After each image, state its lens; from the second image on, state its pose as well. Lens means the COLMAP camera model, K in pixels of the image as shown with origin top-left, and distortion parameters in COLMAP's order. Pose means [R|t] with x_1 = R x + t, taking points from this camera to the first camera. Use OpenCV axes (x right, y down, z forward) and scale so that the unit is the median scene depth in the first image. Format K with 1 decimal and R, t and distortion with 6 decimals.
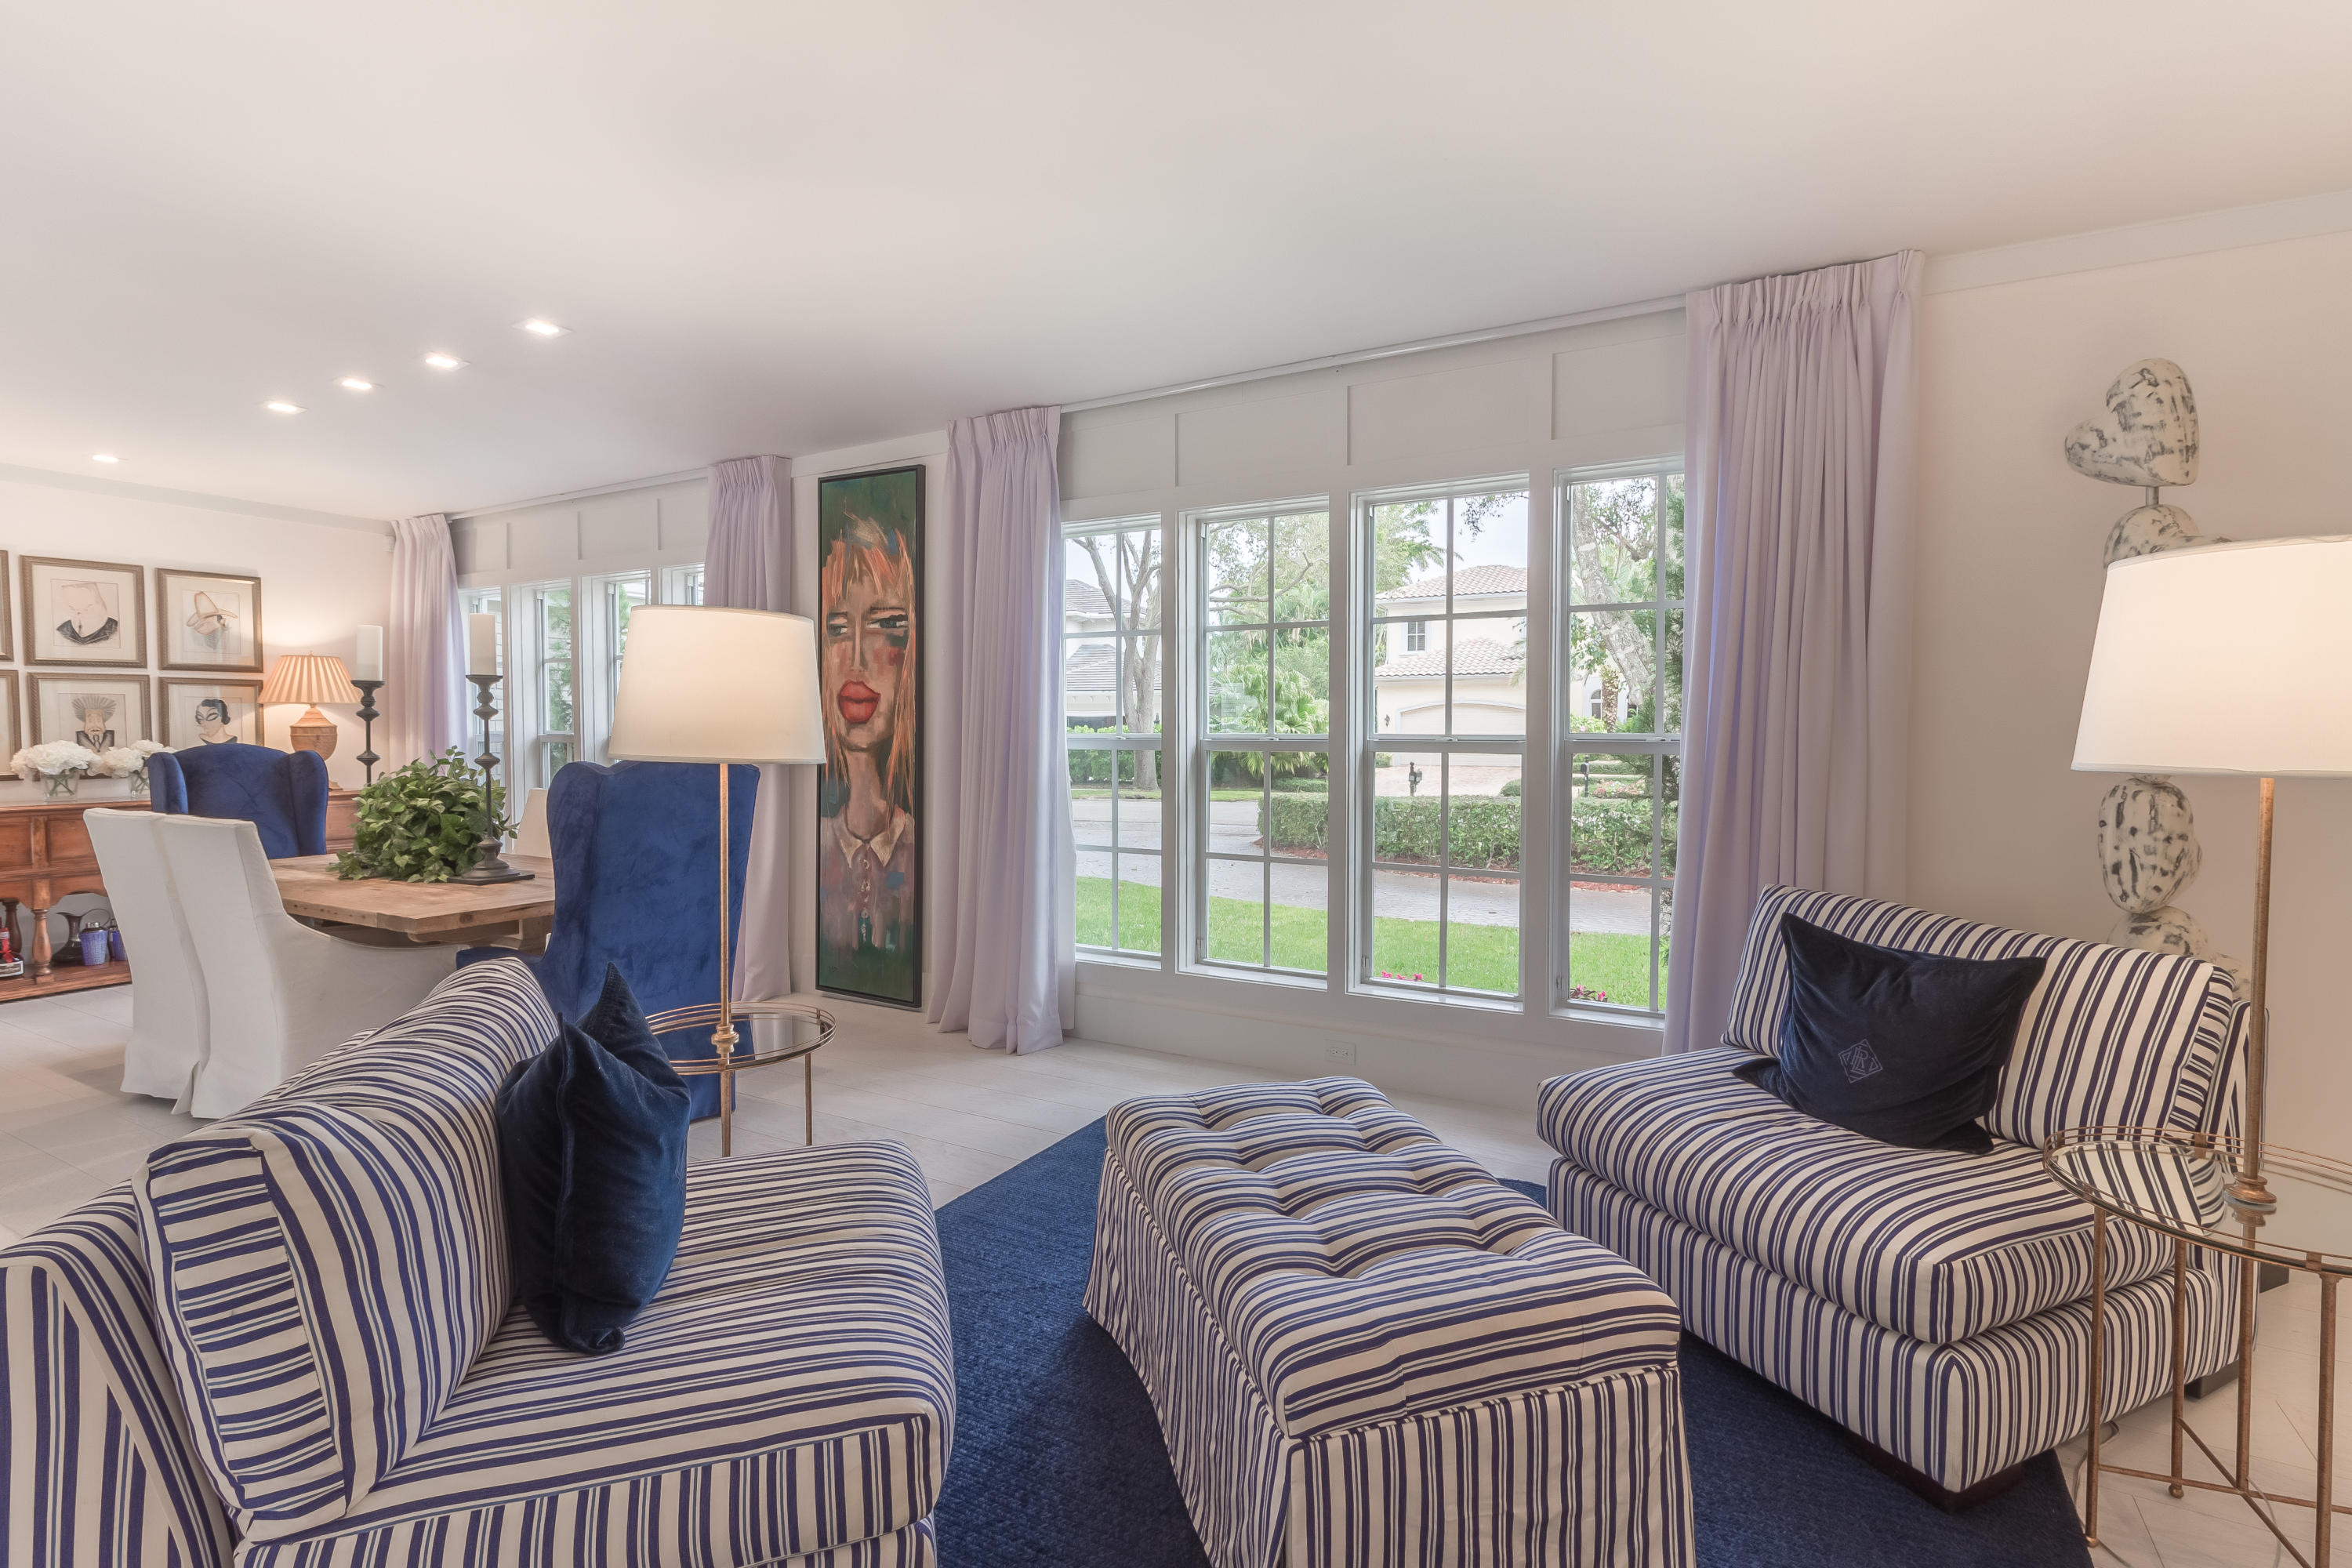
lens RADIAL K [[1109.5, 0, 1174.2], [0, 1109.5, 765.5], [0, 0, 1]] dist [0.006539, -0.000791]
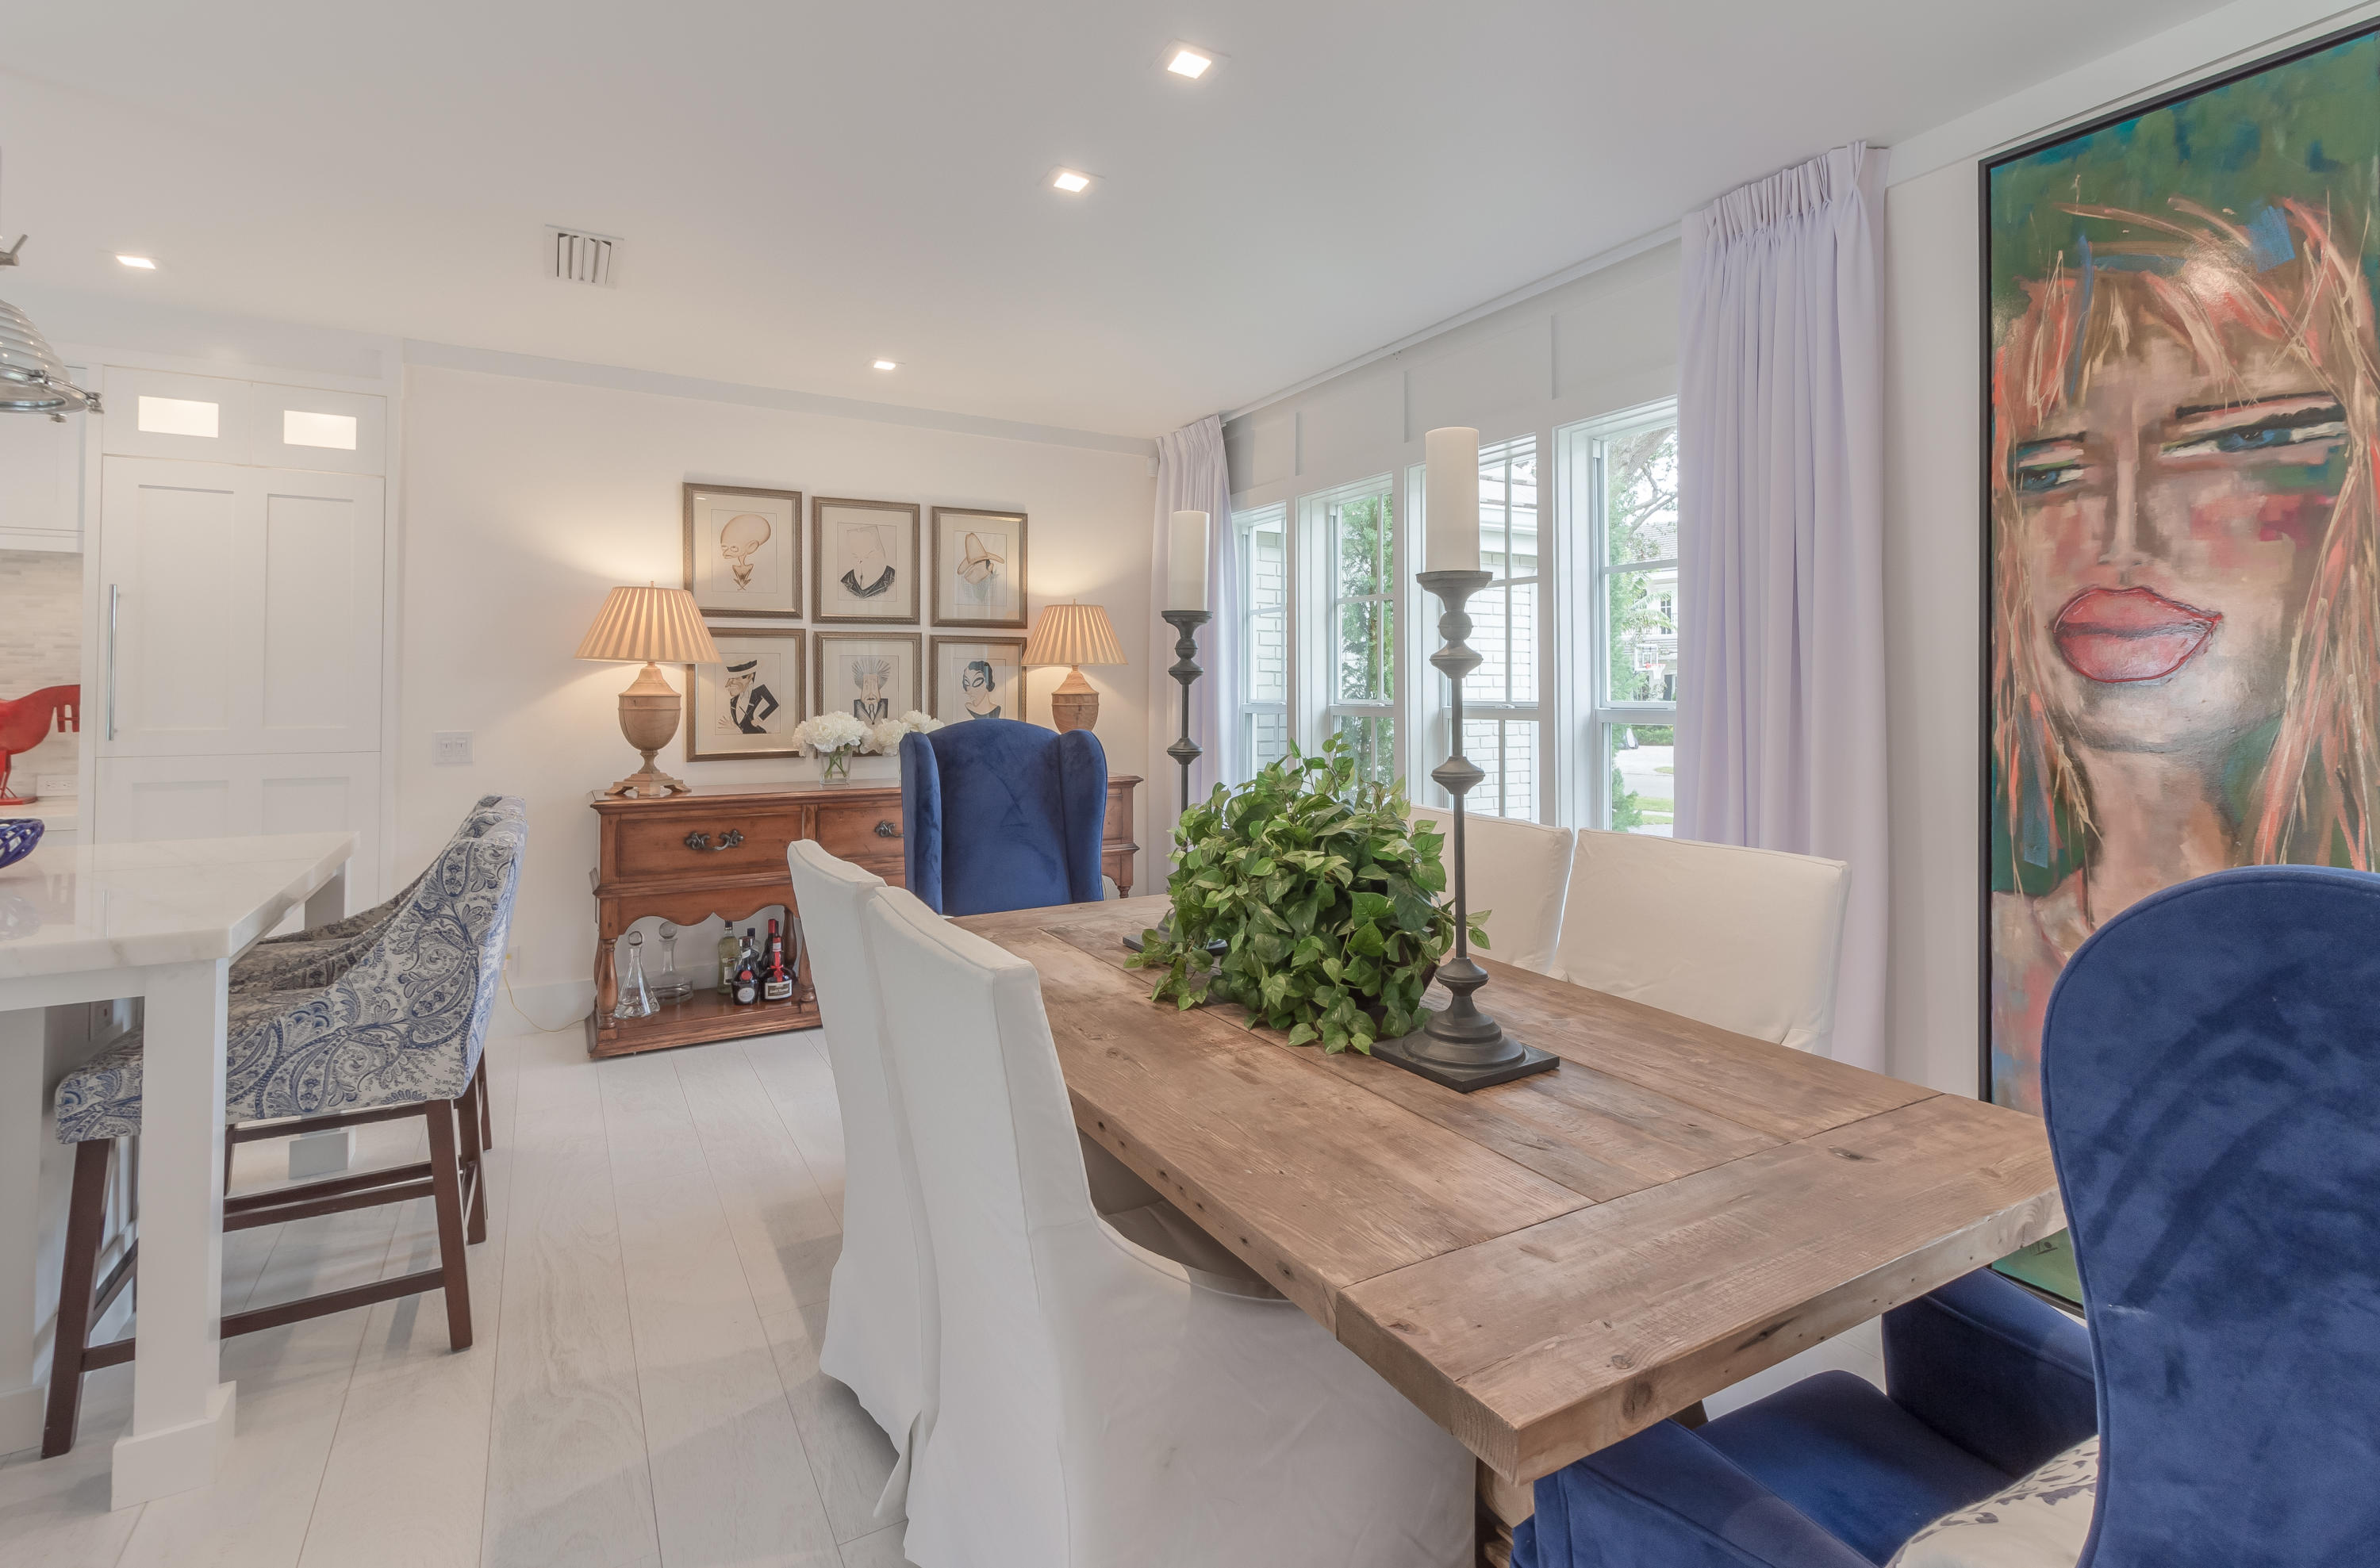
lens RADIAL K [[1113.2, 0, 1197.6], [0, 1113.2, 668.2], [0, 0, 1]] dist [0.008802, -0.000613]
pose [[0.866407, -0.012360, -0.499186, -0.376601], [-0.016386, 0.998451, -0.053162, -0.015823], [0.499070, 0.054239, 0.864862, 0.445742]]
